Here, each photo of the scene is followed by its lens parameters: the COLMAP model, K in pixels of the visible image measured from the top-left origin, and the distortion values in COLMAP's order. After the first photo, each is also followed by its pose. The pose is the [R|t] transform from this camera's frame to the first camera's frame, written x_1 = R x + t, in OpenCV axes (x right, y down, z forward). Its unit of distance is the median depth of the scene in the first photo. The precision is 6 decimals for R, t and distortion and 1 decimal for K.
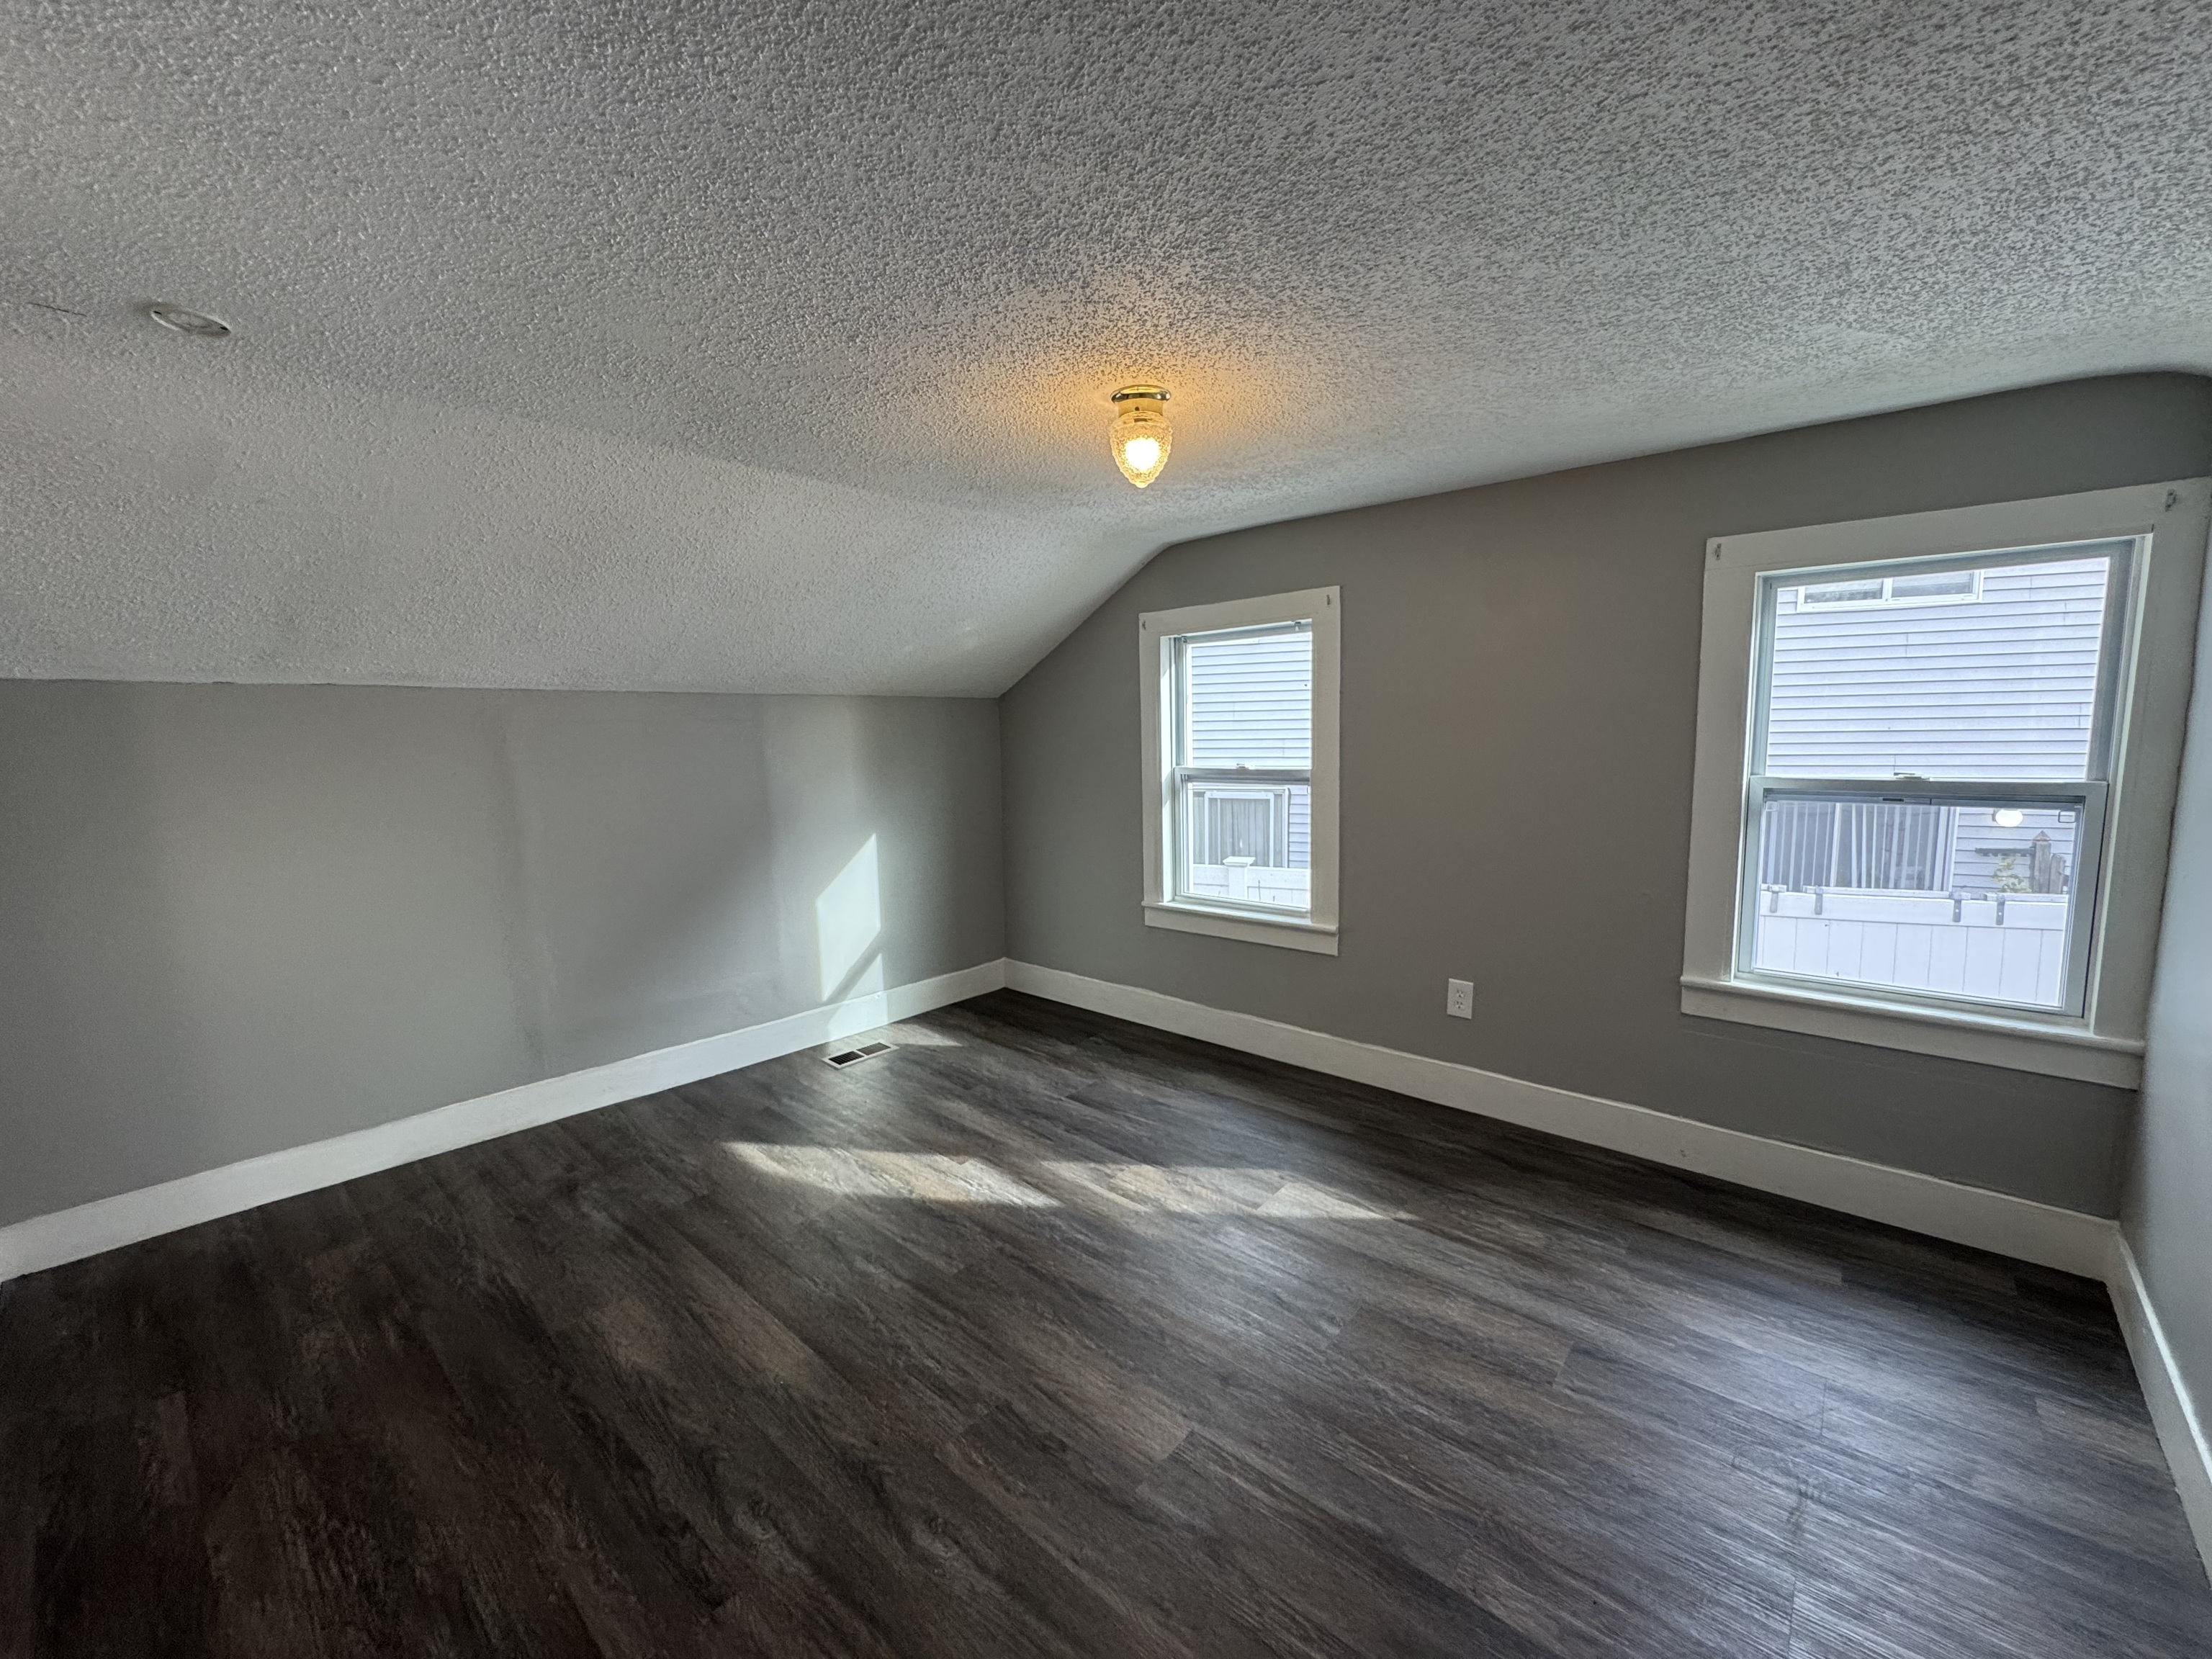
lens RADIAL K [[885.1, 0, 1106.0], [0, 885.1, 829.5], [0, 0, 1]] dist [-0.002910, -0.000241]
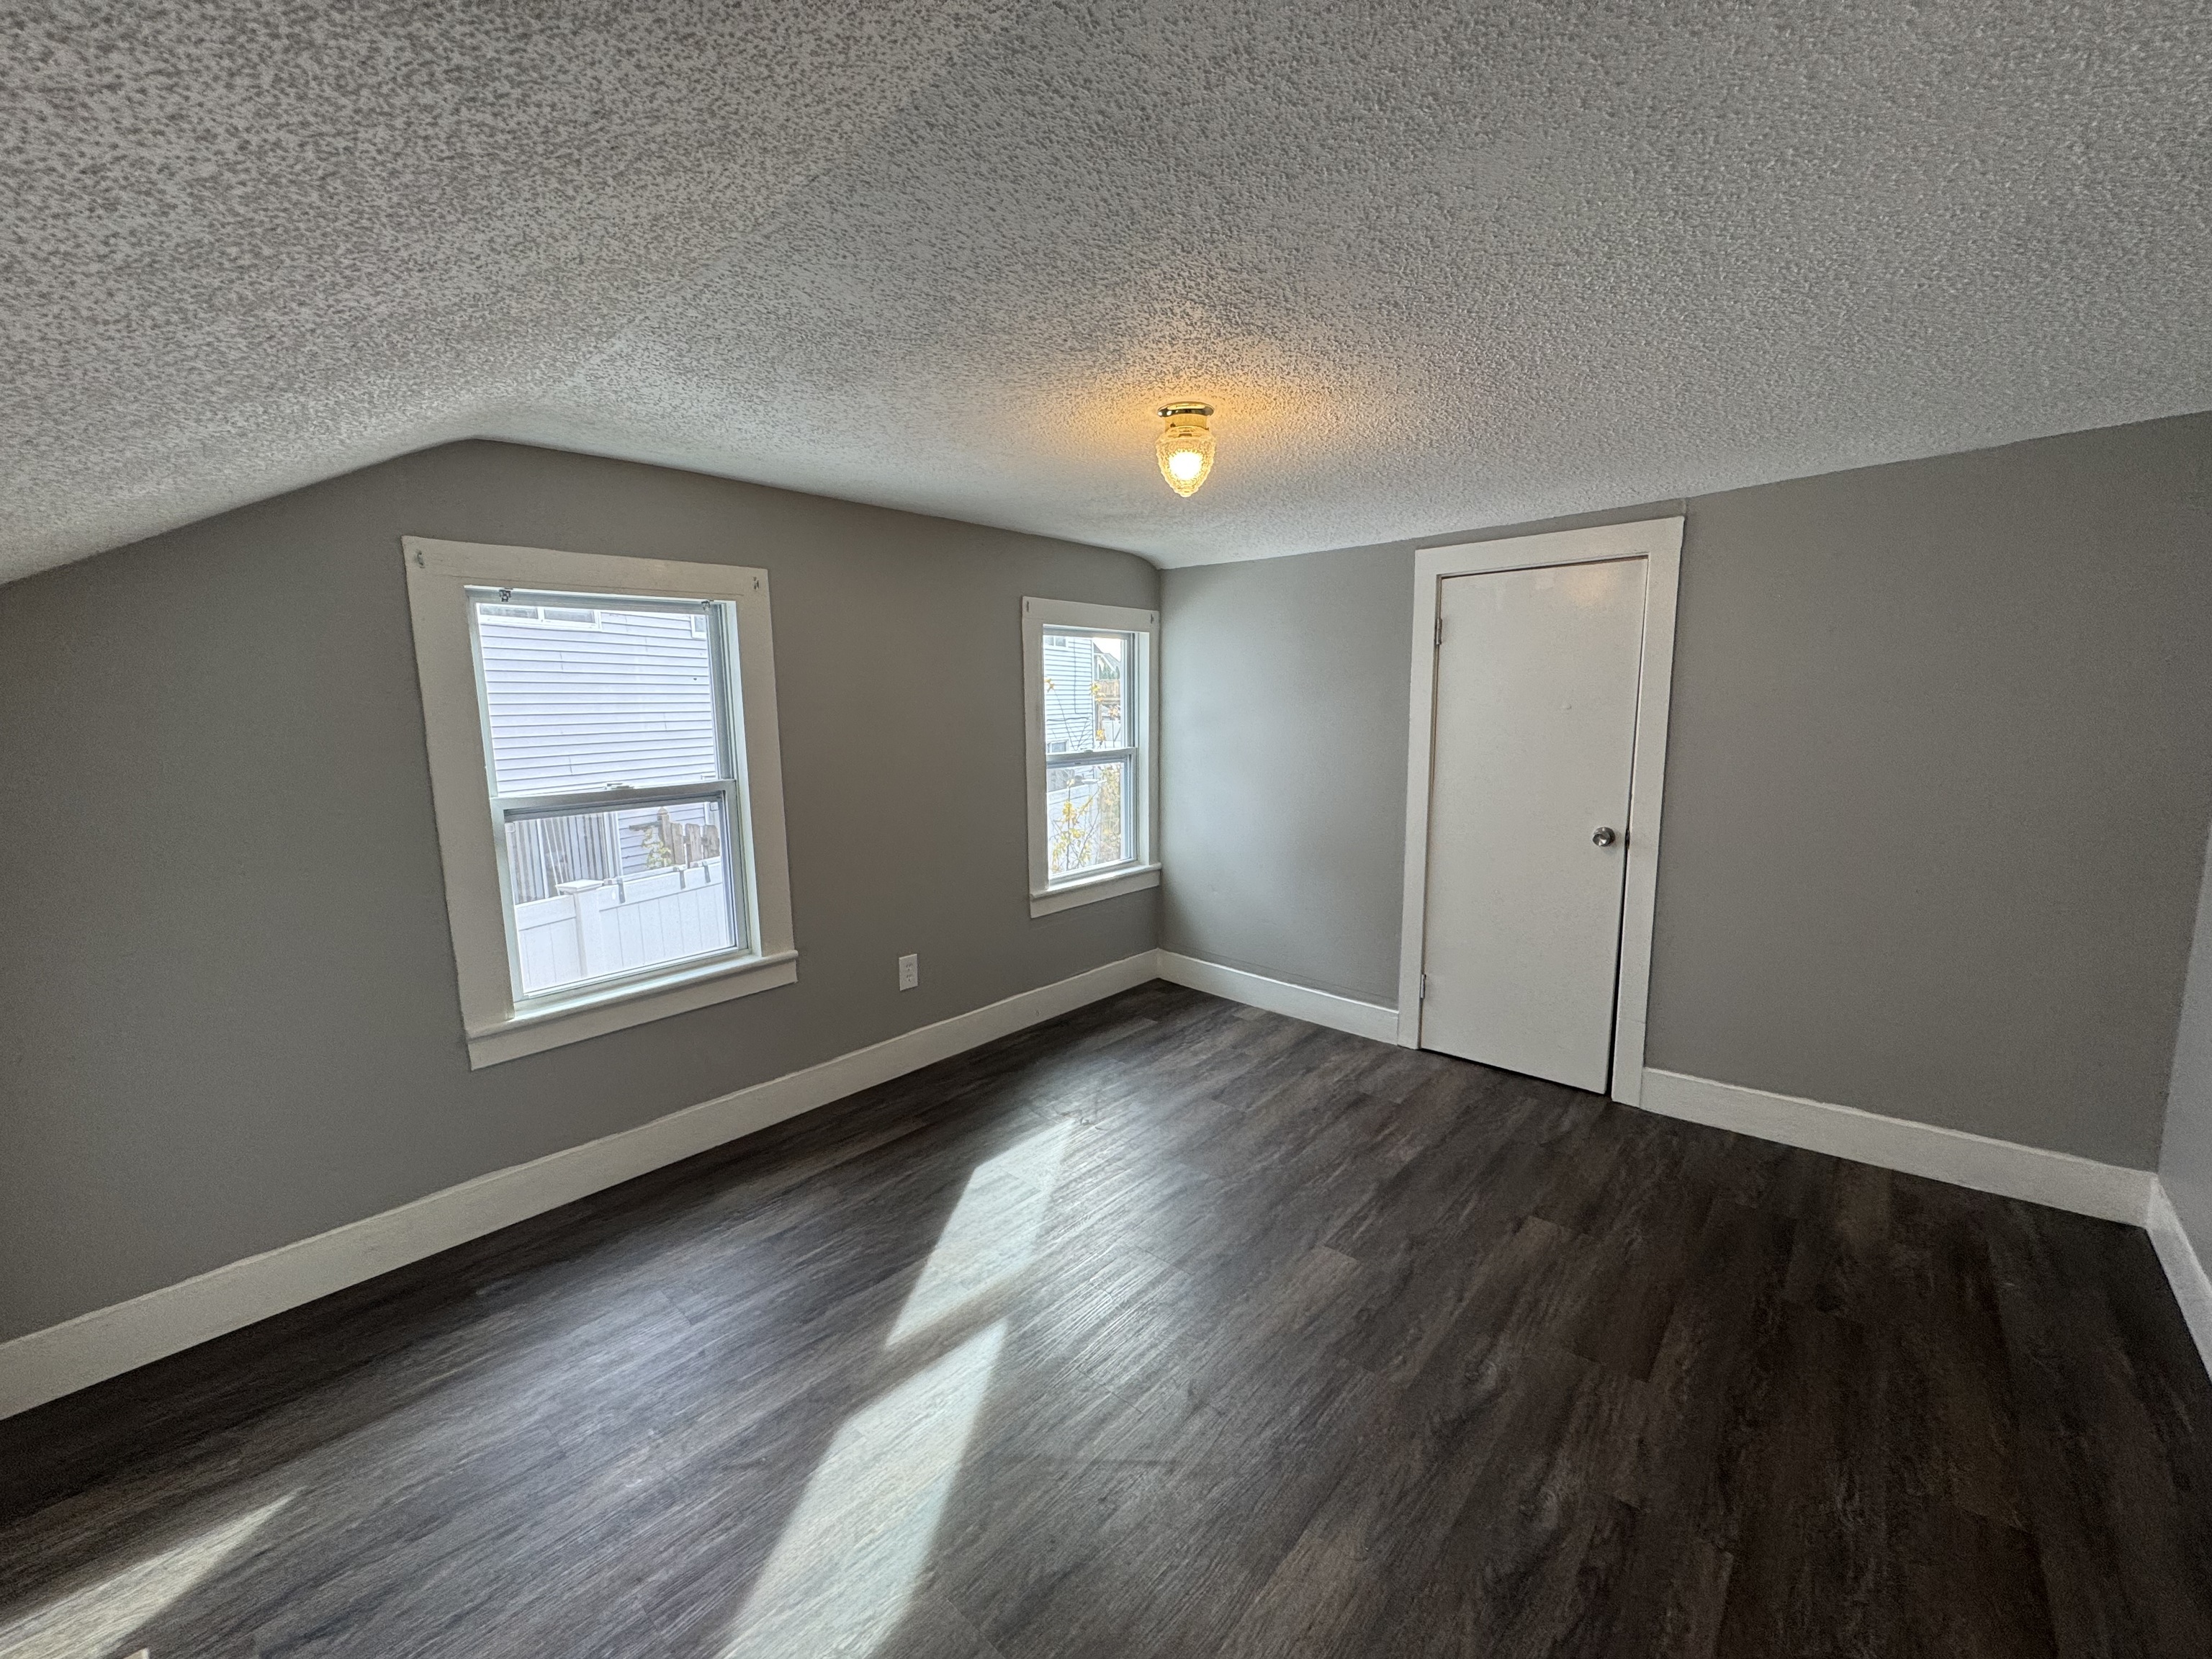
lens RADIAL K [[885.1, 0, 1106.0], [0, 885.1, 829.5], [0, 0, 1]] dist [-0.002910, -0.000241]
pose [[0.009697, -0.122737, 0.992392, -0.671673], [0.135705, 0.983418, 0.120301, -0.083301], [-0.990702, 0.133506, 0.026192, 0.703674]]
